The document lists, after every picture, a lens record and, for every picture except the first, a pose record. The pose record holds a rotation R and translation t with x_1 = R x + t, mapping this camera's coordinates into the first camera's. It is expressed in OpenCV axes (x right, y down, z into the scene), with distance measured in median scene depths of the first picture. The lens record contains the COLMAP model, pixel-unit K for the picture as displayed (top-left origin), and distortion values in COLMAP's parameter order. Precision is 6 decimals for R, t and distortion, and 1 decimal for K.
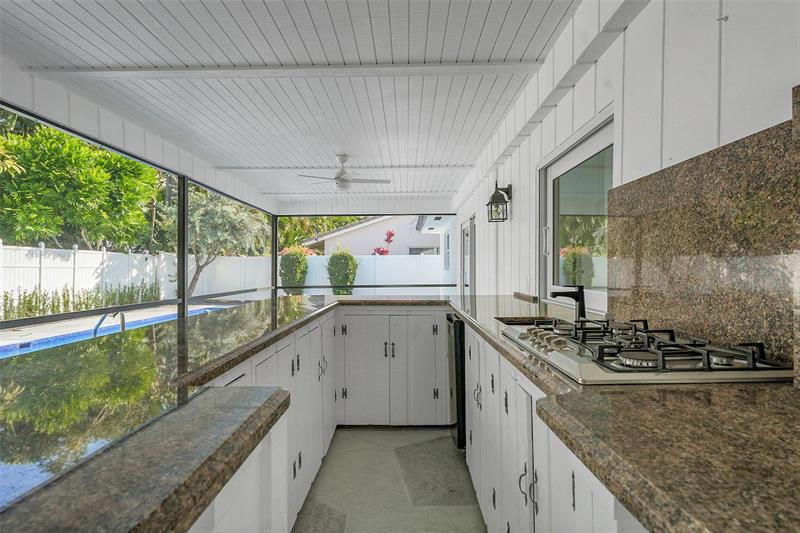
lens RADIAL K [[430.4, 0, 400.0], [0, 430.4, 266.5], [0, 0, 1]] dist [-0.001341, -0.000881]
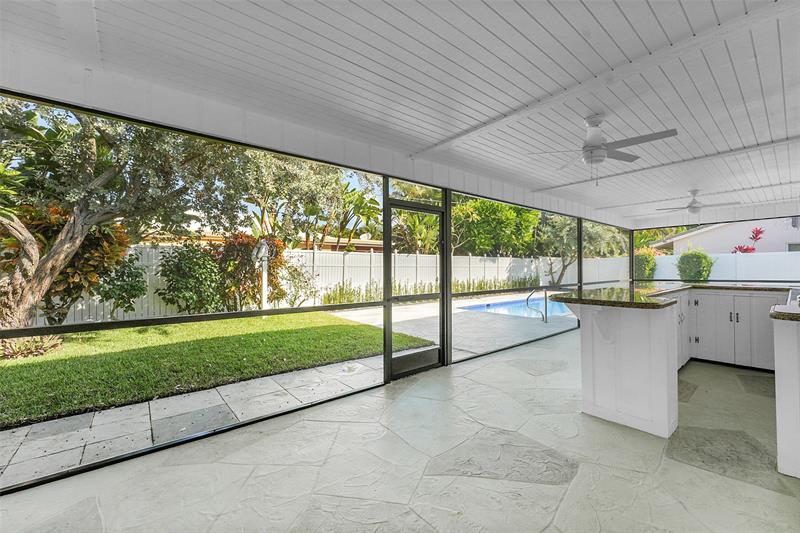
lens RADIAL K [[321.6, 0, 401.1], [0, 321.6, 267.2], [0, 0, 1]] dist [-0.000041, 0.000153]
pose [[0.642643, -0.005515, -0.766146, 0.025384], [0.010031, 0.999949, 0.001216, -0.001687], [0.766100, -0.008467, 0.642666, -0.188620]]
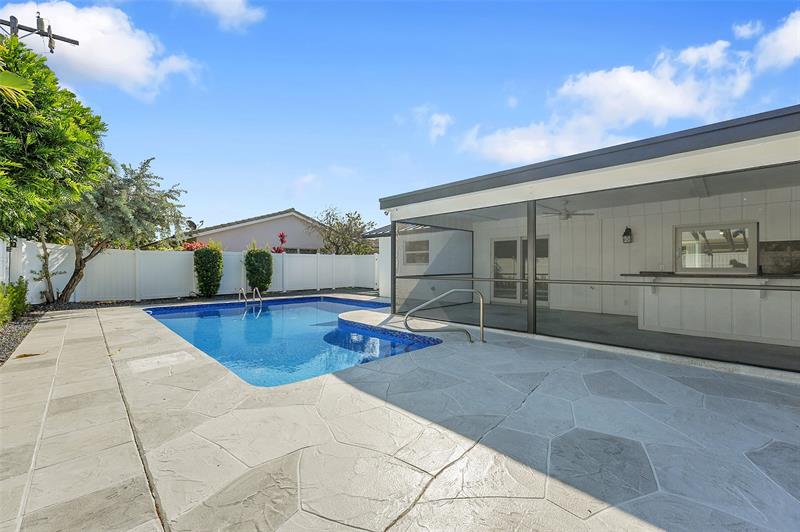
lens RADIAL K [[324.9, 0, 402.7], [0, 324.9, 263.3], [0, 0, 1]] dist [-0.003590, -0.000256]
pose [[0.695631, 0.009823, 0.718332, -0.640138], [-0.004533, 0.999947, -0.009284, 0.011122], [-0.718385, 0.003202, 0.695638, 0.203387]]
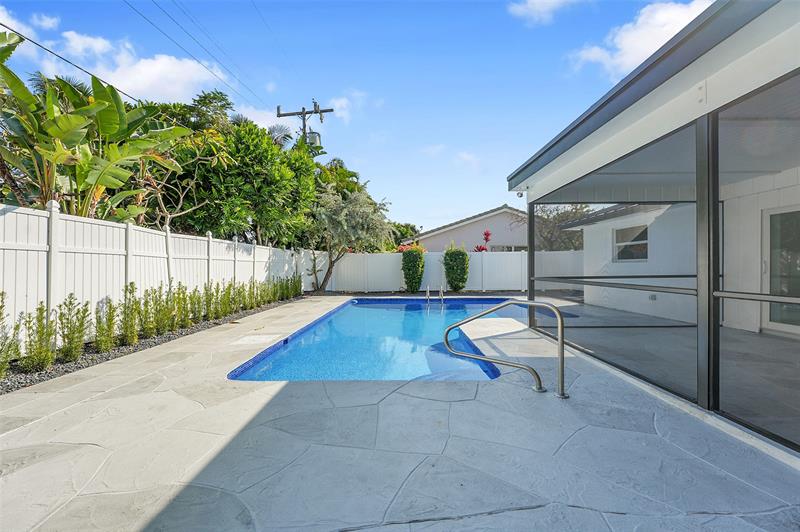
lens RADIAL K [[324.9, 0, 402.7], [0, 324.9, 263.3], [0, 0, 1]] dist [-0.003590, -0.000256]
pose [[0.999946, -0.002412, 0.010081, -0.382024], [0.002475, 0.999978, -0.006177, 0.012794], [-0.010065, 0.006202, 0.999930, 0.185805]]
